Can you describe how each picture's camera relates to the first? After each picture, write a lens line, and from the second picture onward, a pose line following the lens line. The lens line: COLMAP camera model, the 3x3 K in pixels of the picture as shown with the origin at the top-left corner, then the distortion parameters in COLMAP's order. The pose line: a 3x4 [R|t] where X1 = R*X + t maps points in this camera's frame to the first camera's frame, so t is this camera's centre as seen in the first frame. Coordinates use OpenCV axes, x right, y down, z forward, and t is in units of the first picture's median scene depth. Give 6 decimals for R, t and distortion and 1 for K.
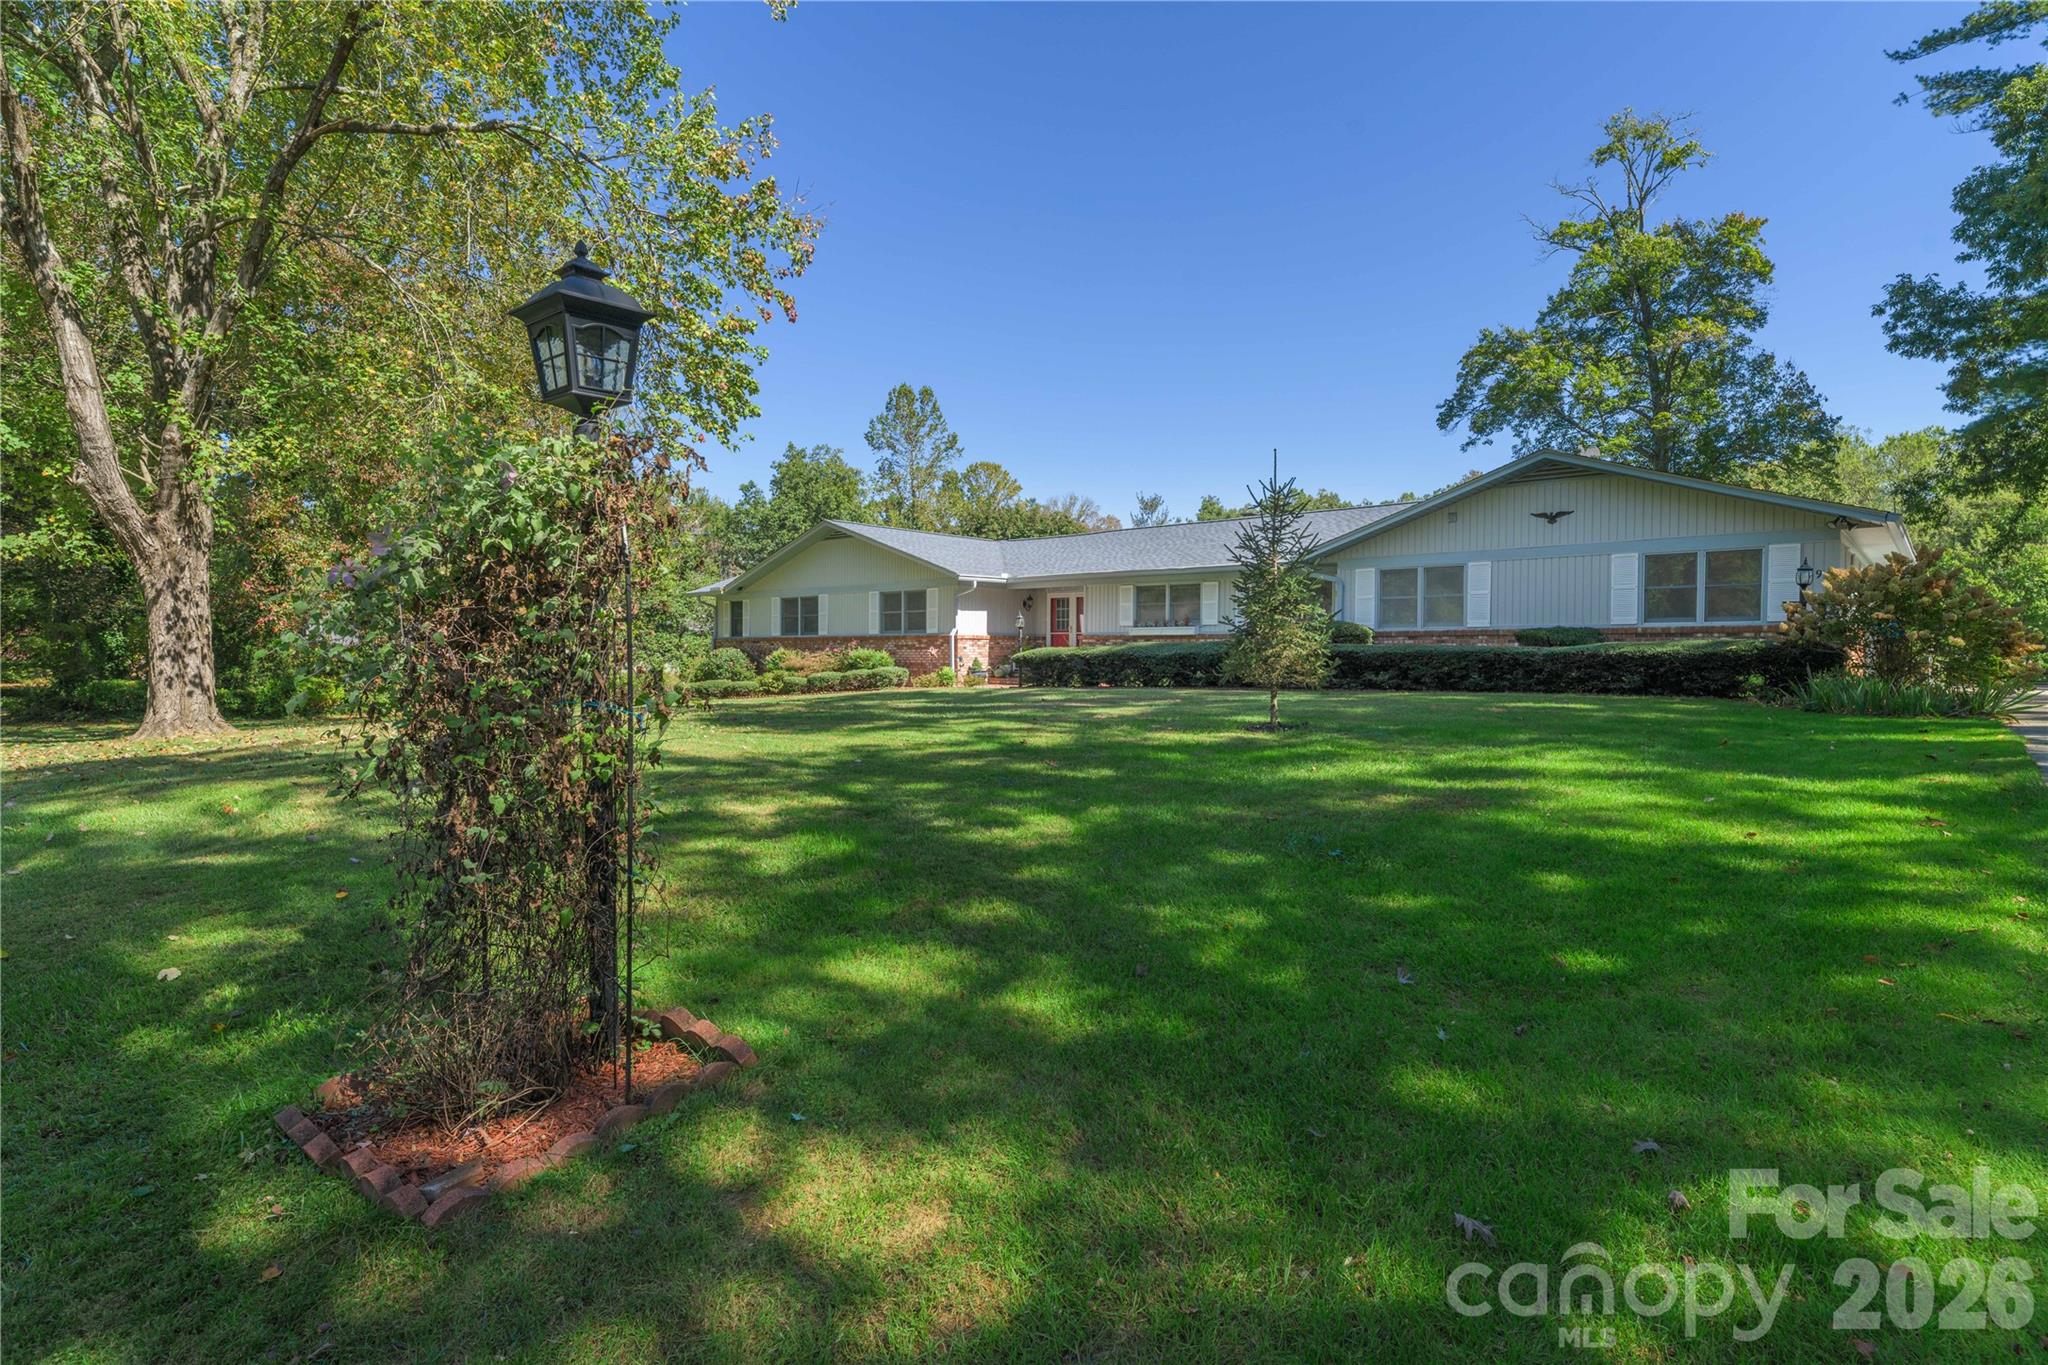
lens RADIAL K [[1064.2, 0, 1024.0], [0, 1064.2, 682.5], [0, 0, 1]] dist [0.002700, -0.001137]
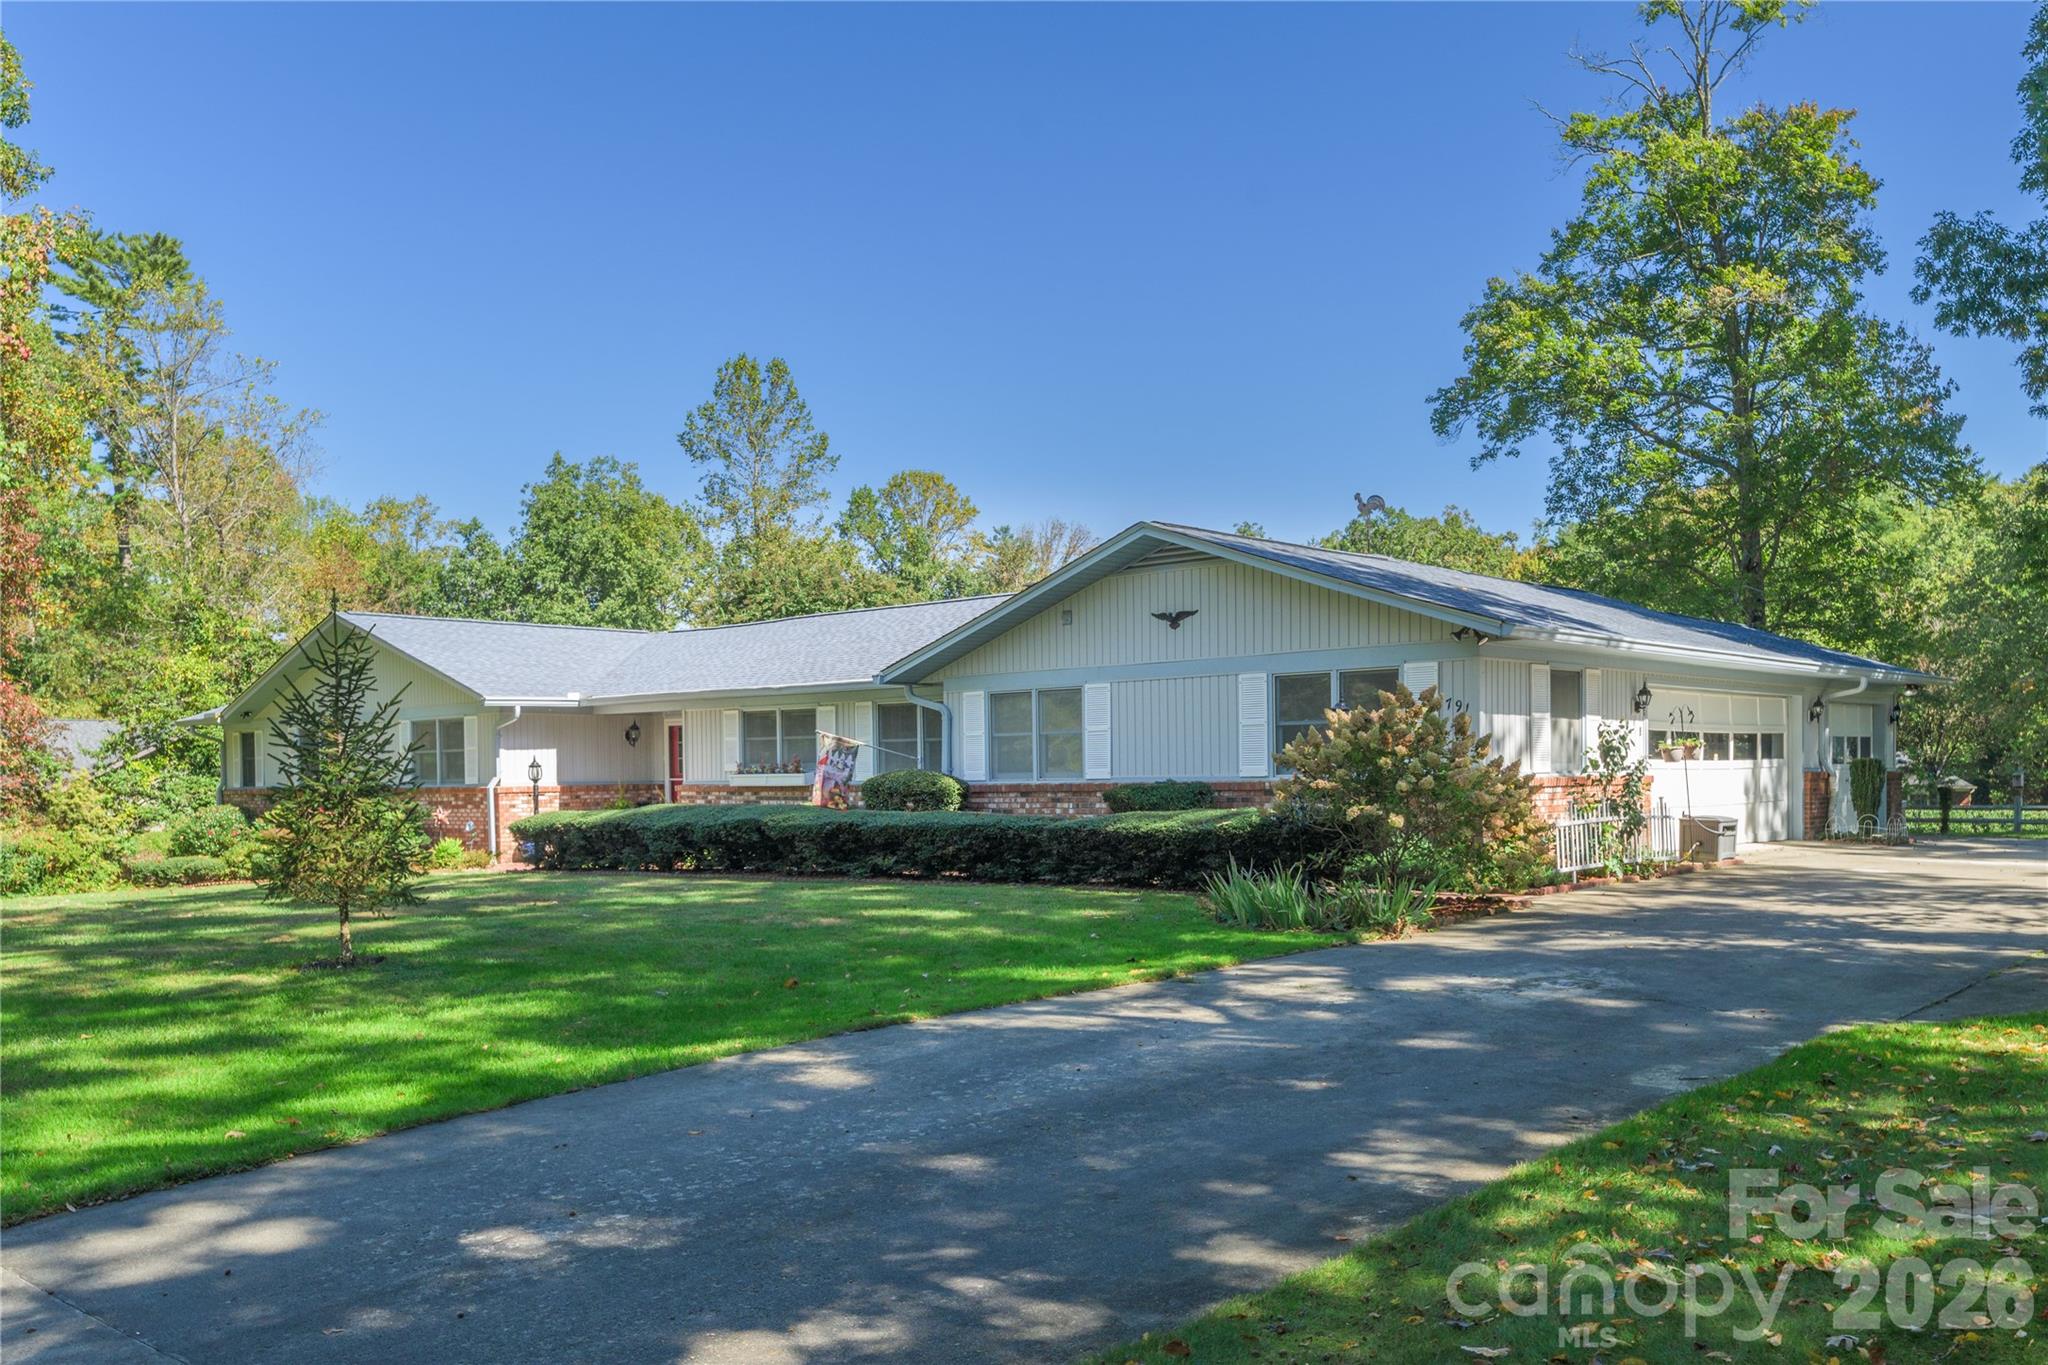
lens RADIAL K [[1743.2, 0, 1032.6], [0, 1743.2, 805.4], [0, 0, 1]] dist [0.000617, 0.015768]
pose [[0.999742, -0.015654, -0.016456, 0.270703], [0.015518, 0.999844, -0.008386, -0.017990], [0.016585, 0.008128, 0.999829, -0.075161]]
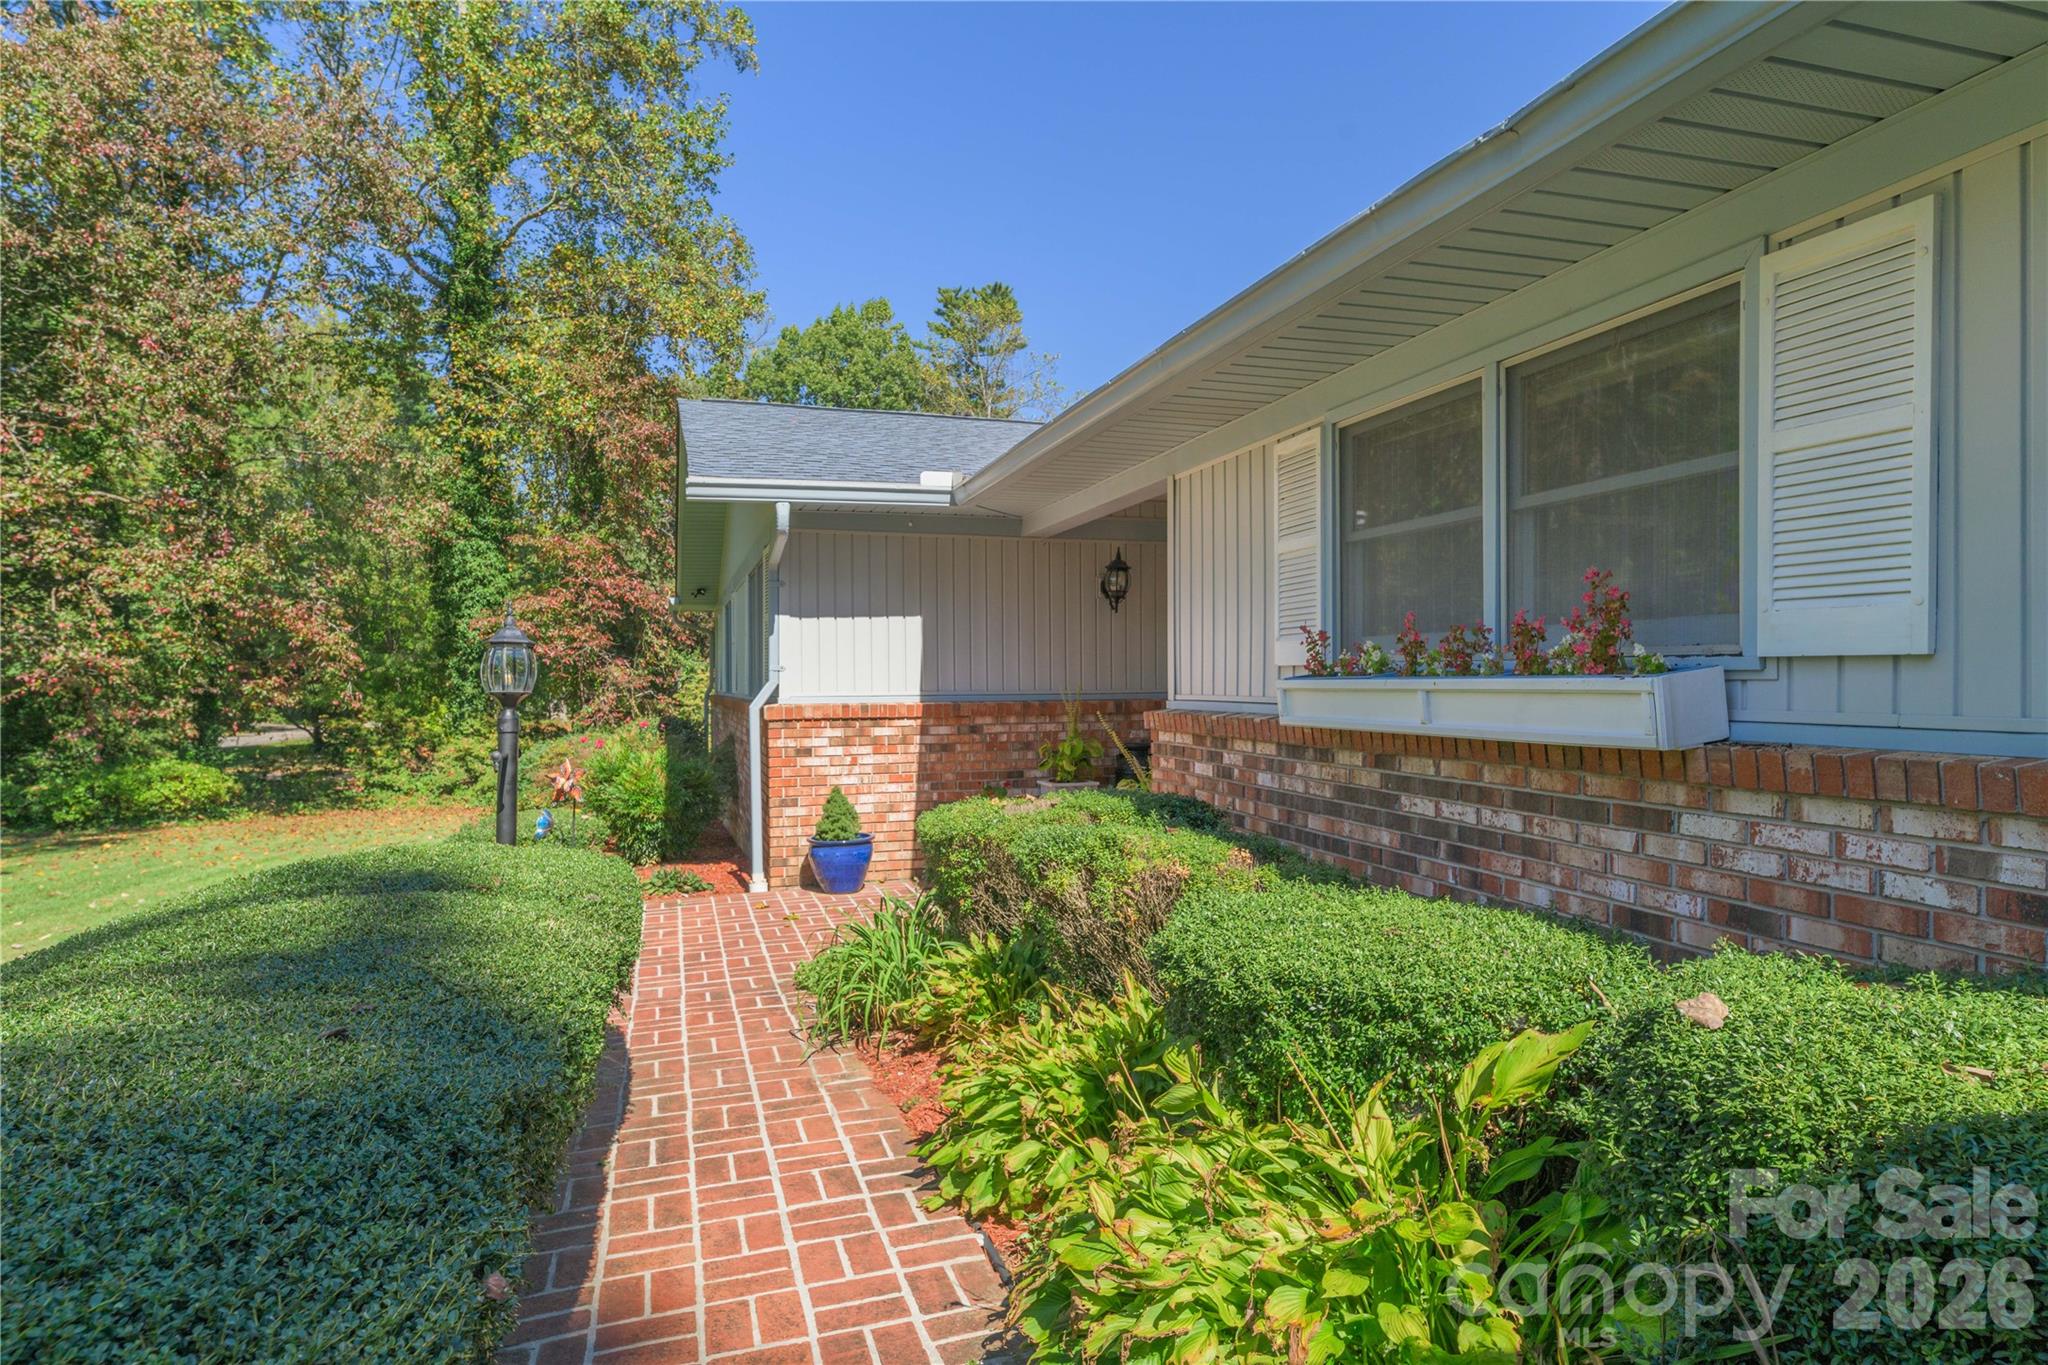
lens RADIAL K [[1148.7, 0, 1024.0], [0, 1148.7, 682.5], [0, 0, 1]] dist [-0.000282, -0.000377]
pose [[0.861338, -0.010846, -0.507917, 0.138080], [-0.002181, 0.999684, -0.025047, -0.041120], [0.508028, 0.022682, 0.861042, 0.729951]]
